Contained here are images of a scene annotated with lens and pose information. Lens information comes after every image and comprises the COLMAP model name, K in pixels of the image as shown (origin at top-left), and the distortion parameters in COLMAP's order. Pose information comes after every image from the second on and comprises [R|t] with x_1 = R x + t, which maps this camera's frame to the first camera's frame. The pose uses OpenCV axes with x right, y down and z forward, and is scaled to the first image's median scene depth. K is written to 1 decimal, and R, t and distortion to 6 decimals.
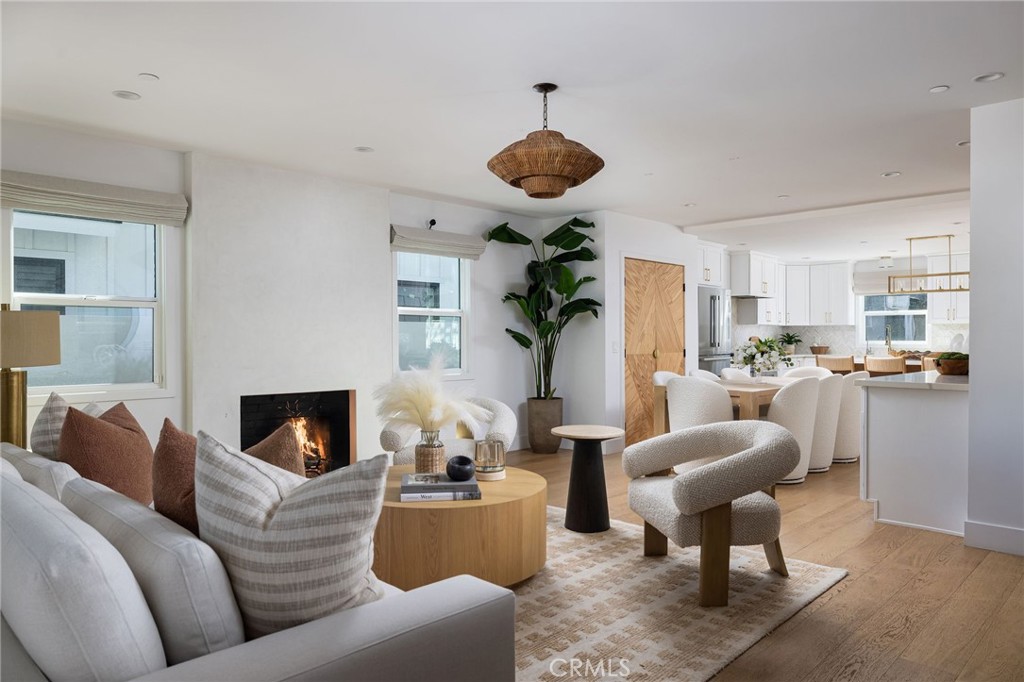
lens RADIAL K [[720.5, 0, 512.0], [0, 720.5, 341.0], [0, 0, 1]] dist [0.003389, 0.000167]
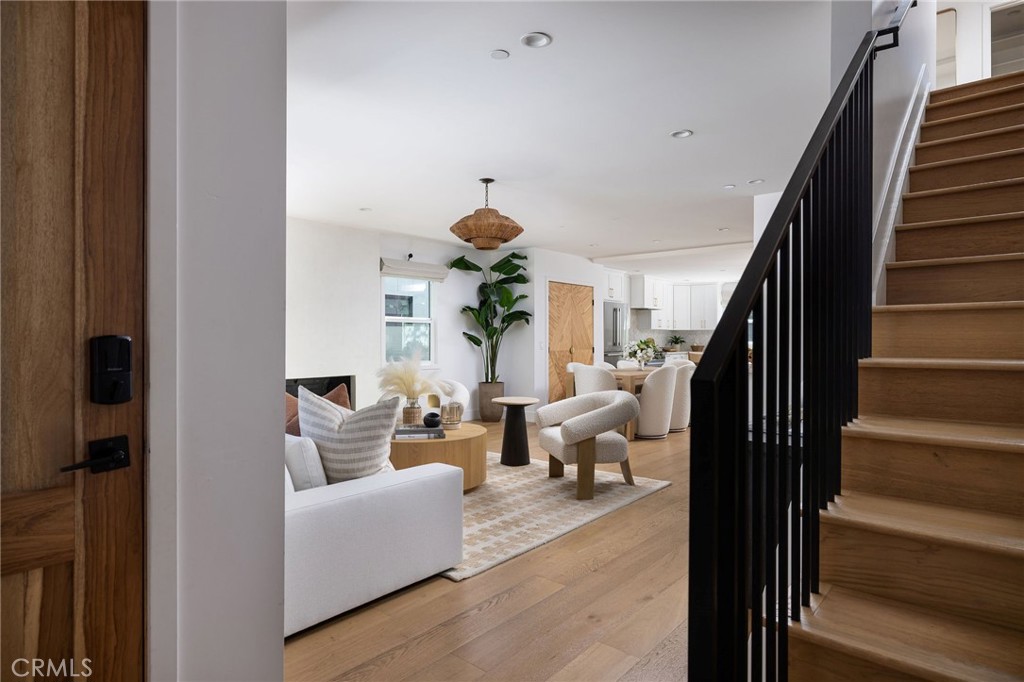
lens RADIAL K [[564.5, 0, 512.0], [0, 564.5, 341.0], [0, 0, 1]] dist [0.000210, 0.000021]
pose [[0.997125, 0.002411, 0.075738, 0.004187], [-0.002386, 0.999997, -0.000421, 0.000380], [-0.075739, 0.000239, 0.997128, -0.116160]]
